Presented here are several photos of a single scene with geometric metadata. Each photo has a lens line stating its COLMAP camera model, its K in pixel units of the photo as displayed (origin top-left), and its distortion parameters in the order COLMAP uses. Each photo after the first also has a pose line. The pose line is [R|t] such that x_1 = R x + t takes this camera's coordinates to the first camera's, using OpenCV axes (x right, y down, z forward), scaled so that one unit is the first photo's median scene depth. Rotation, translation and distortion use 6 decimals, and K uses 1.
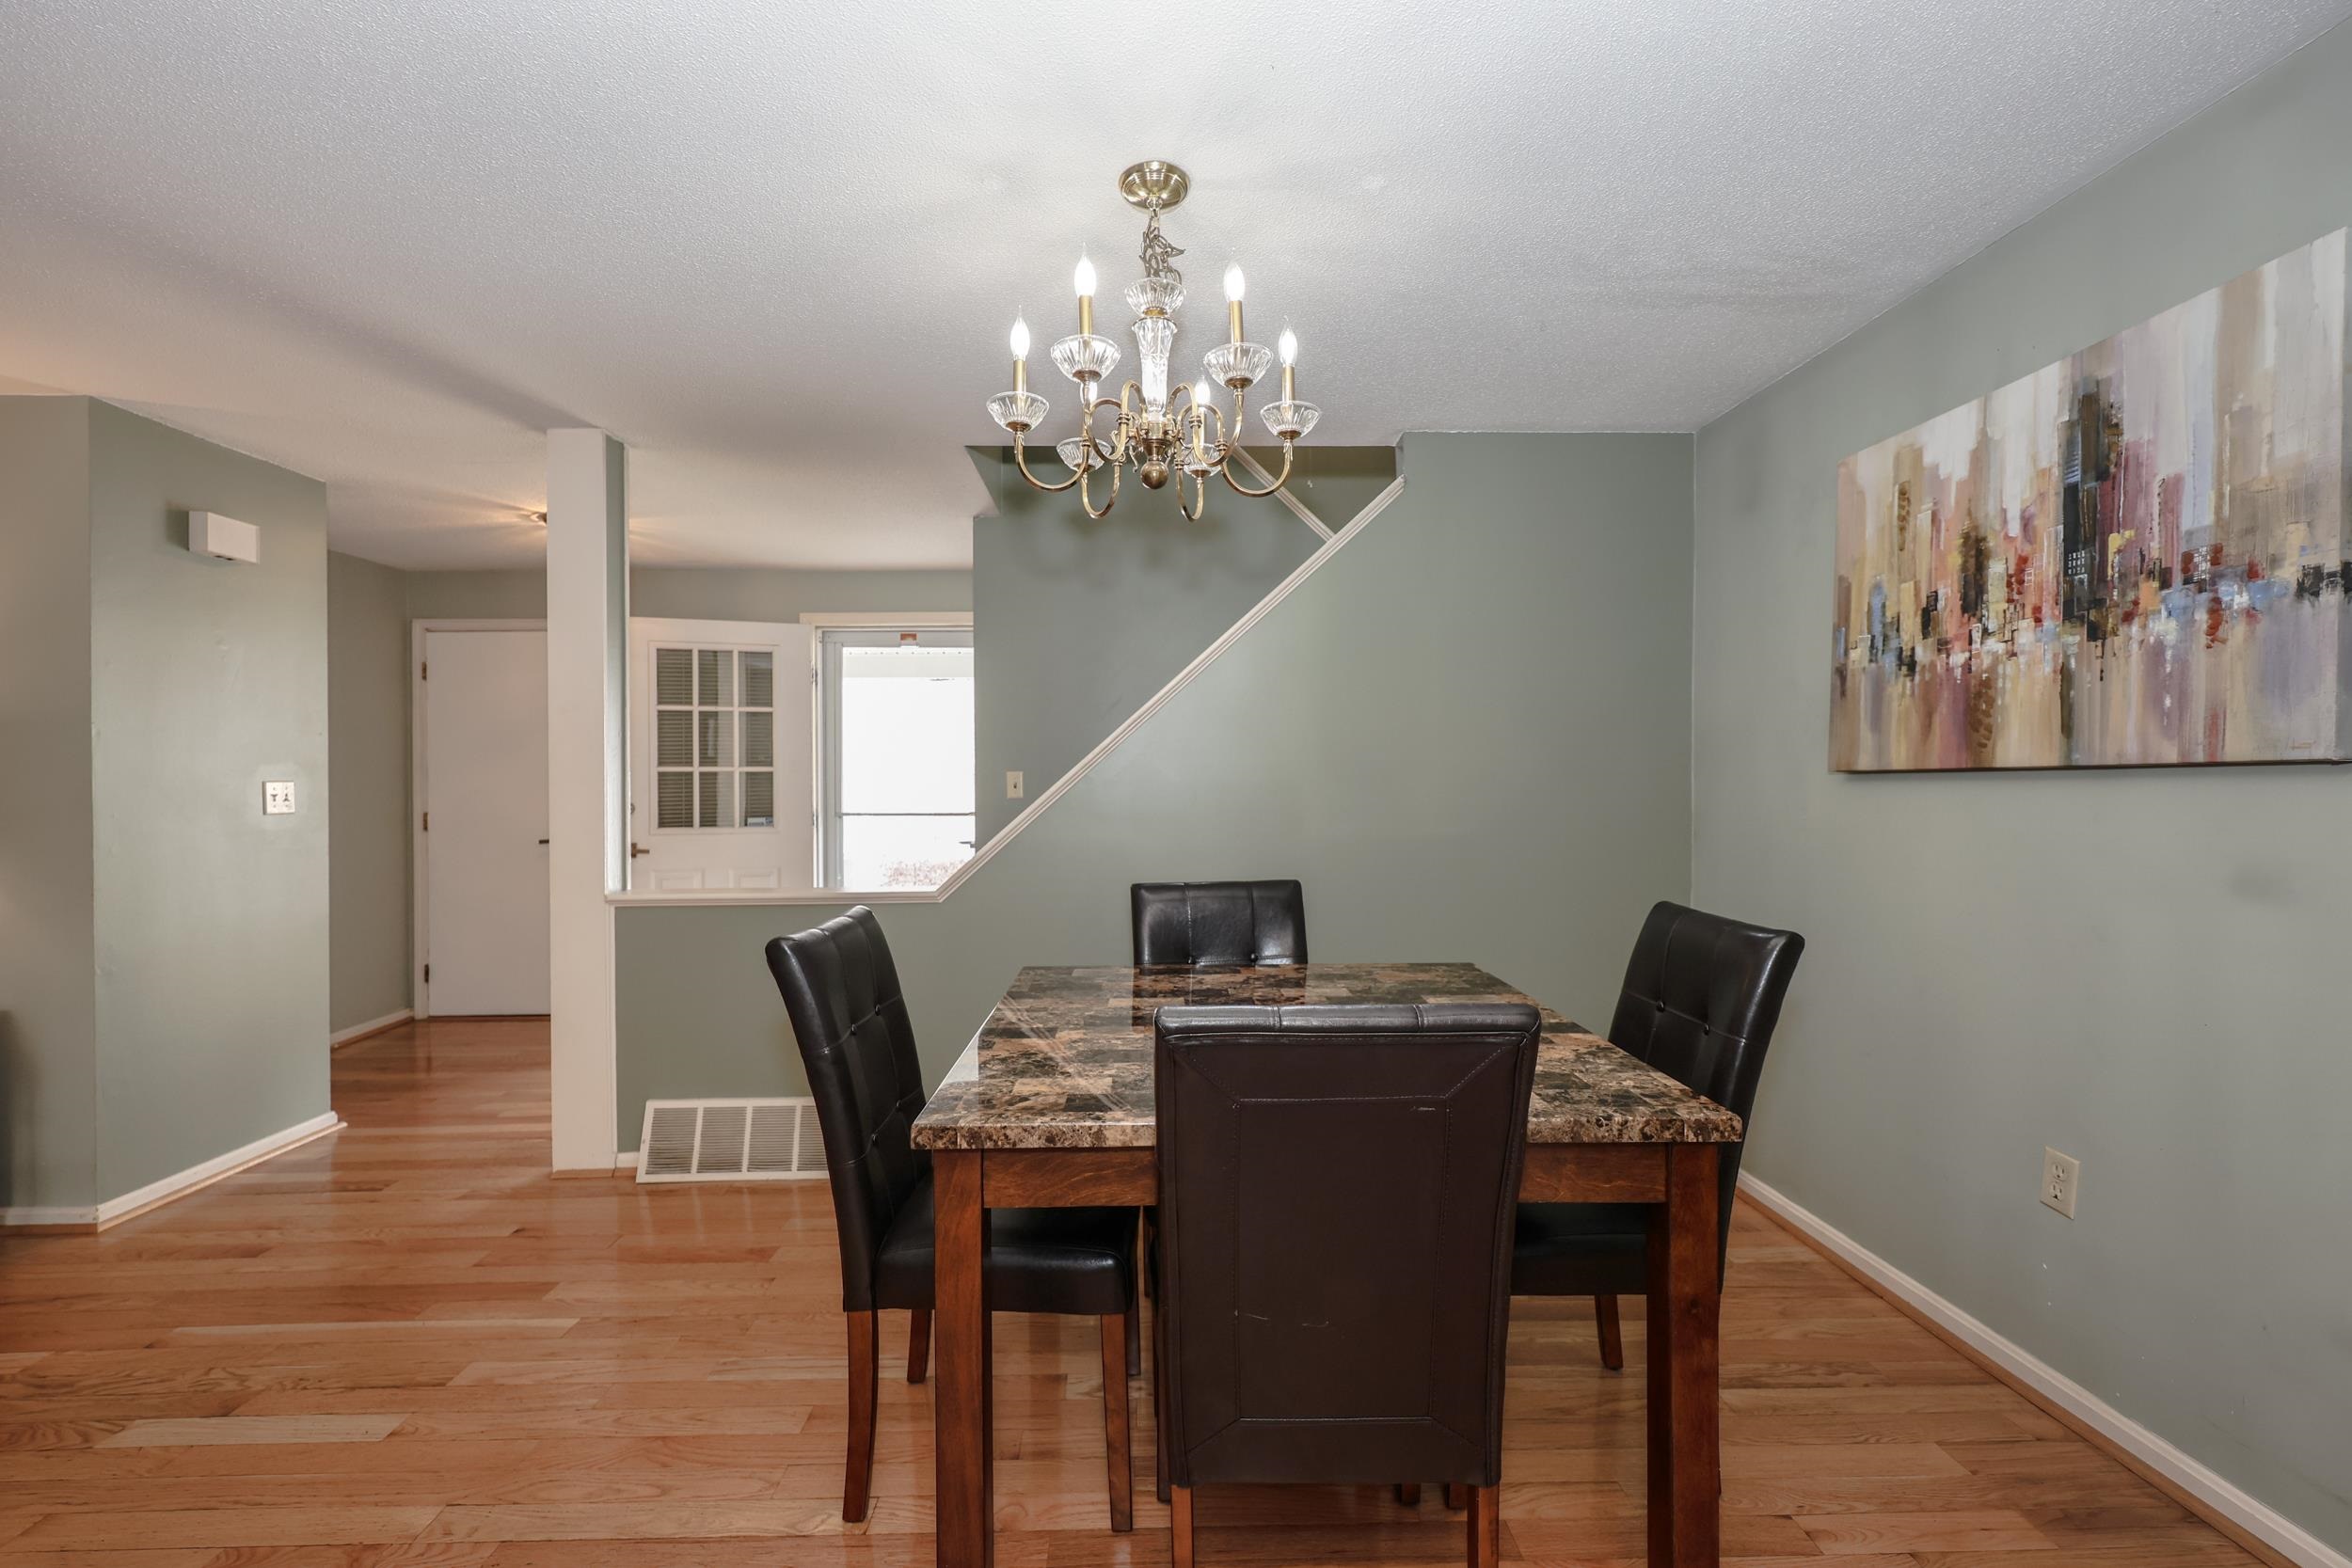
lens RADIAL K [[980.8, 0, 1156.2], [0, 980.8, 783.7], [0, 0, 1]] dist [0.001885, 0.000227]
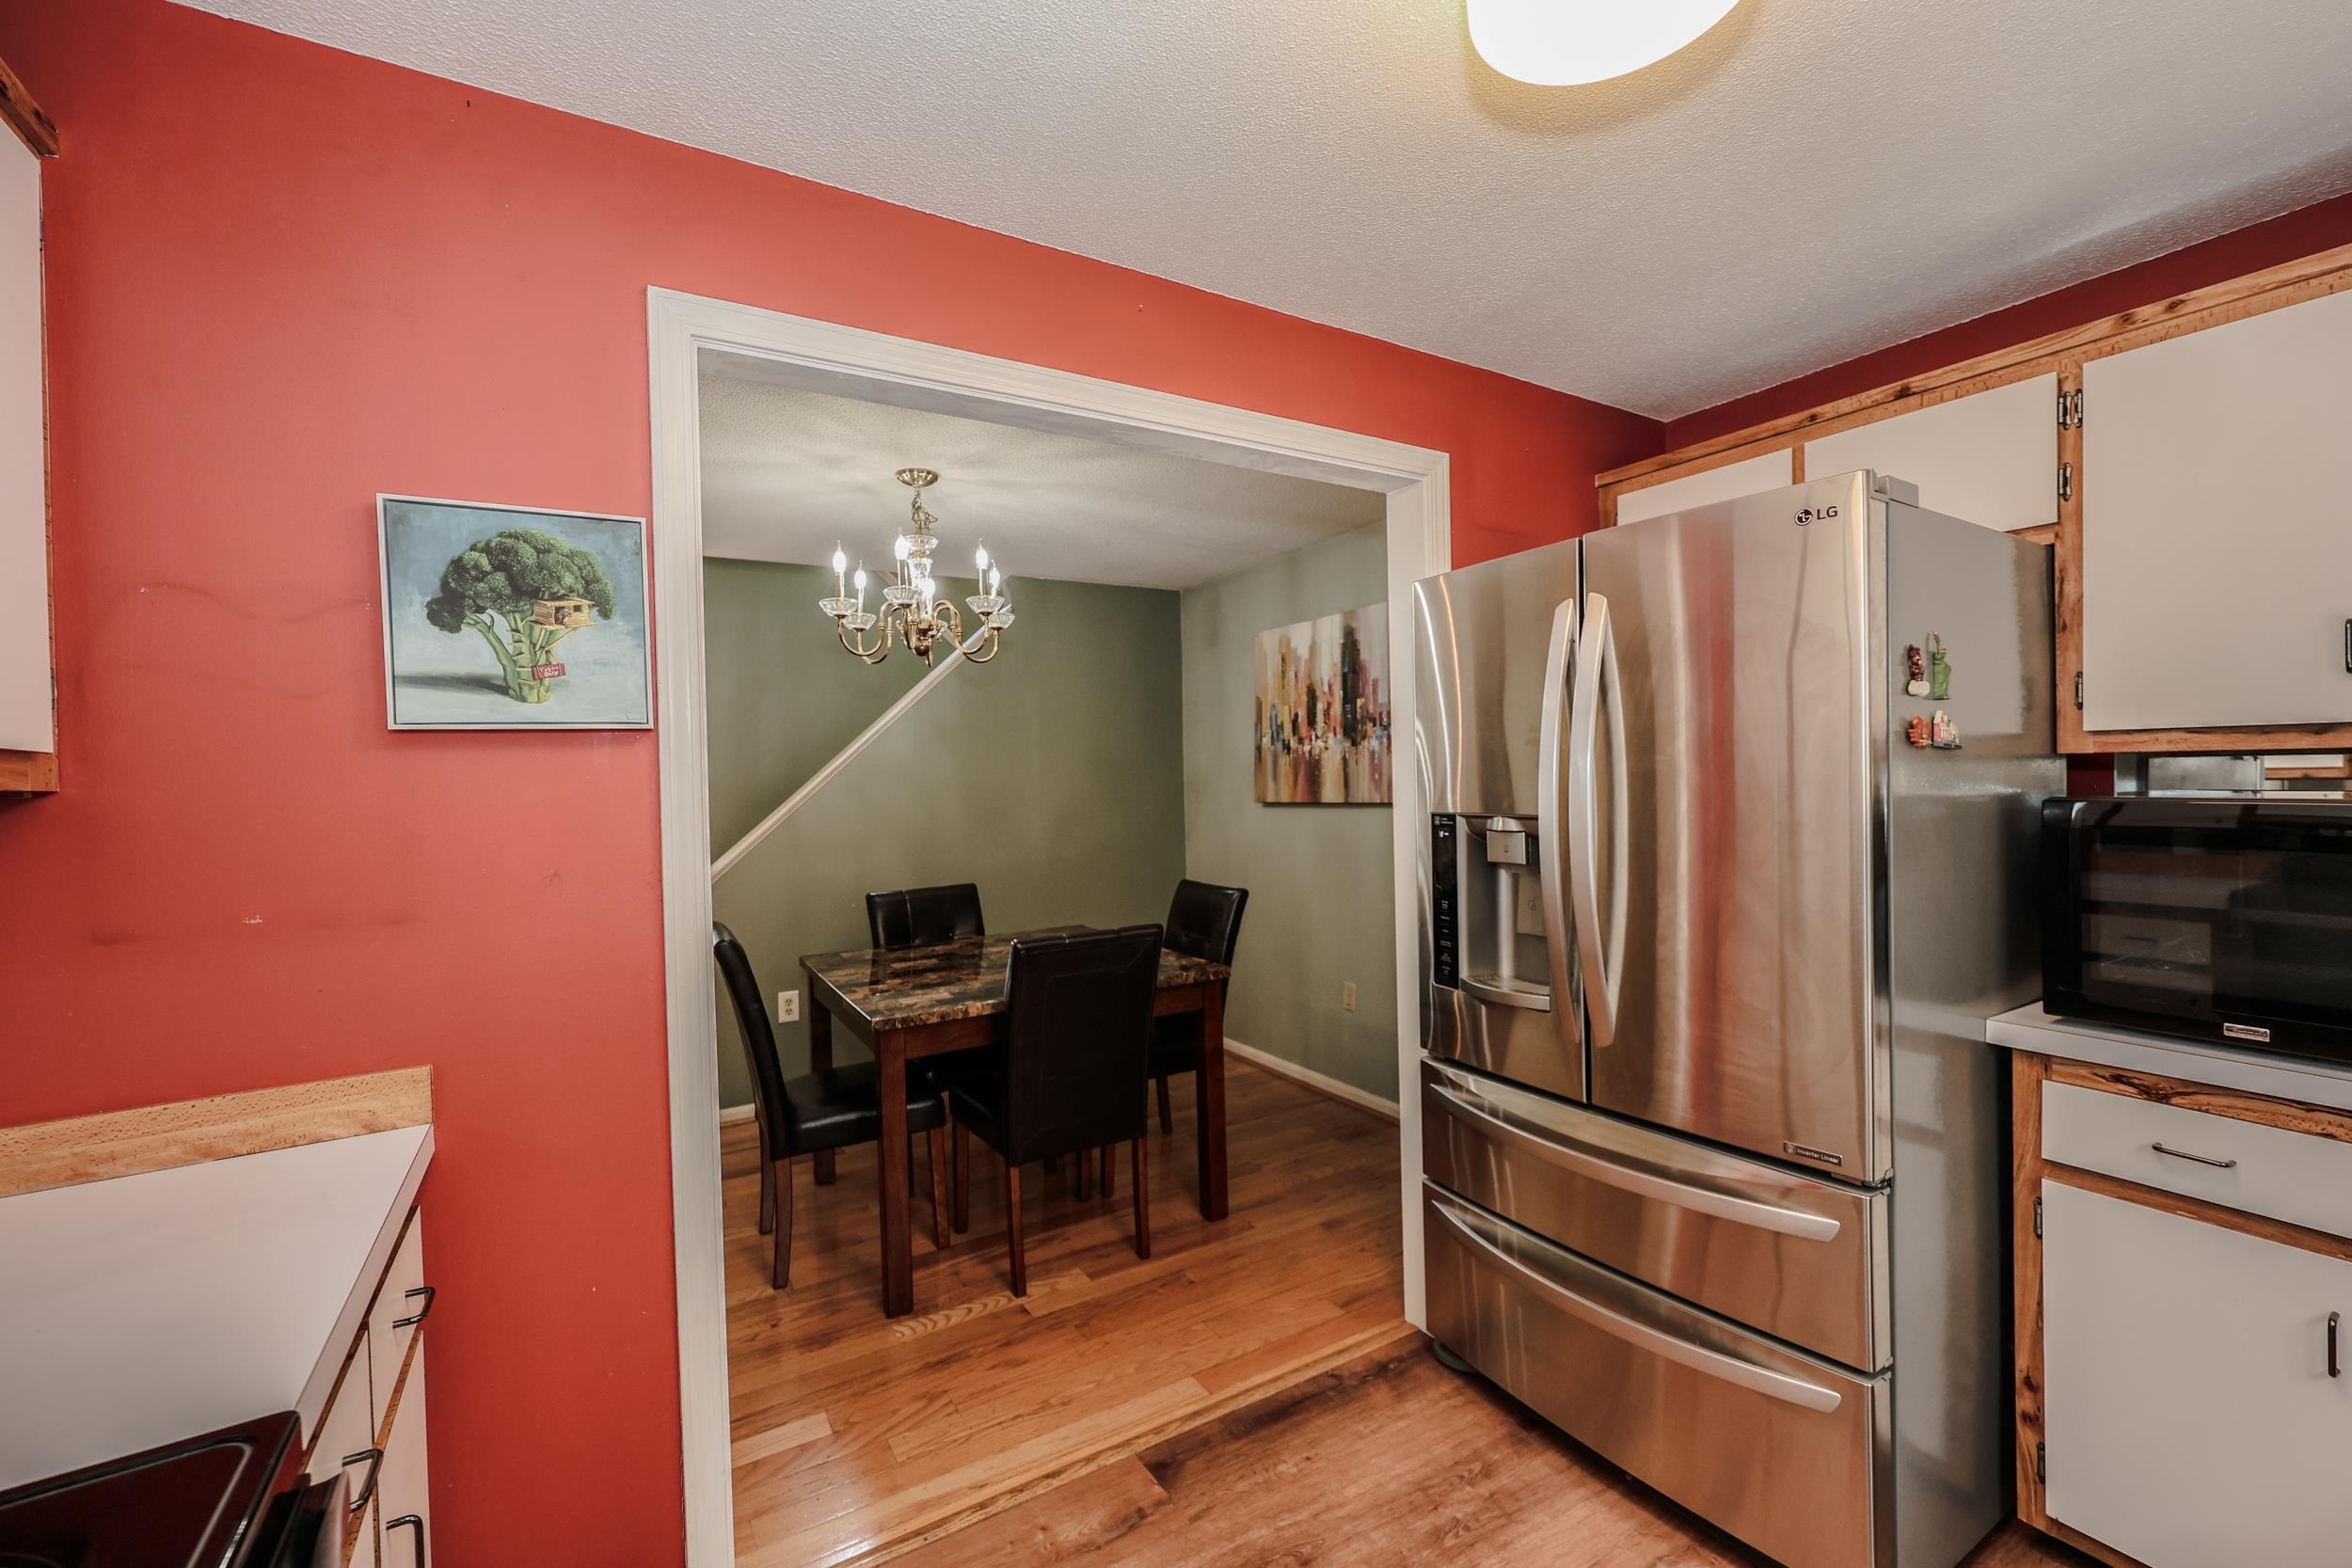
lens RADIAL K [[965.7, 0, 1177.0], [0, 965.7, 776.0], [0, 0, 1]] dist [0.001435, 0.000088]
pose [[0.865191, -0.018078, 0.501116, -0.435670], [0.024336, 0.999686, -0.005952, -0.069946], [-0.500851, 0.017345, 0.865360, -0.620111]]
